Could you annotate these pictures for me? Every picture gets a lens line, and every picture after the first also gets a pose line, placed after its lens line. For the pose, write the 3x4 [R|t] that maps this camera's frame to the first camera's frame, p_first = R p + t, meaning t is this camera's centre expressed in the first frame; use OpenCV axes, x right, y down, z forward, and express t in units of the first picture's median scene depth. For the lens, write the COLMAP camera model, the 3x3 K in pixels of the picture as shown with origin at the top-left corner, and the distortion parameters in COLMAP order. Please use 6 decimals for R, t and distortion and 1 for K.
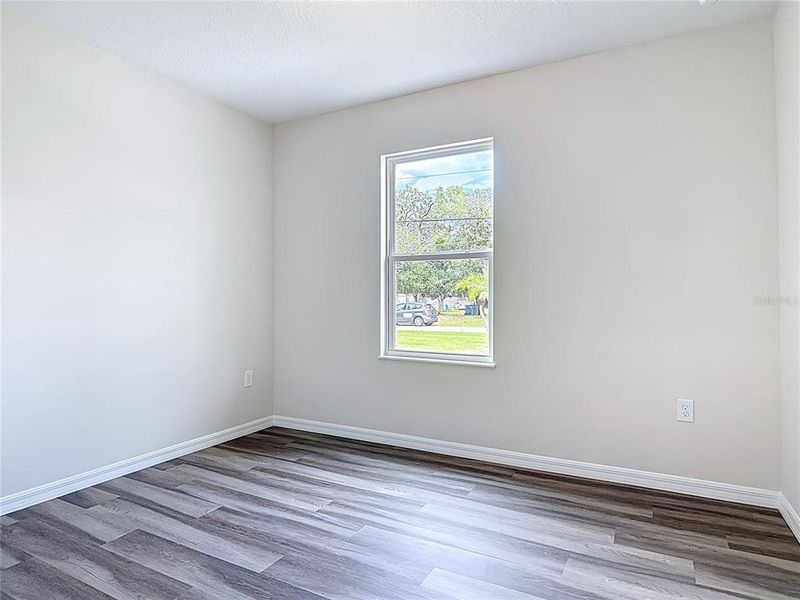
lens RADIAL K [[473.1, 0, 396.5], [0, 473.1, 298.3], [0, 0, 1]] dist [-0.001421, -0.000659]
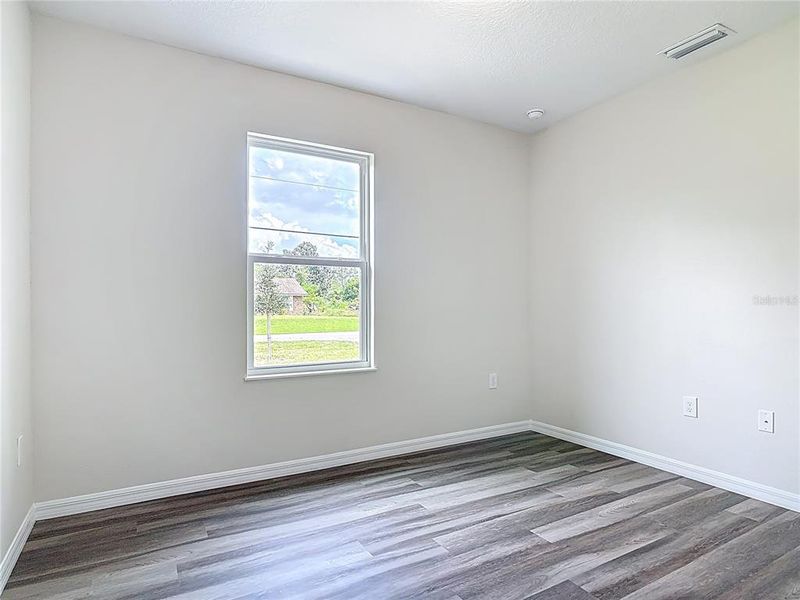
lens RADIAL K [[464.2, 0, 398.2], [0, 464.2, 308.6], [0, 0, 1]] dist [-0.006518, 0.000518]
pose [[0.525882, -0.002871, 0.850552, -0.776788], [-0.001097, 0.999991, 0.004053, 0.002271], [-0.850557, -0.003065, 0.525875, 0.477683]]
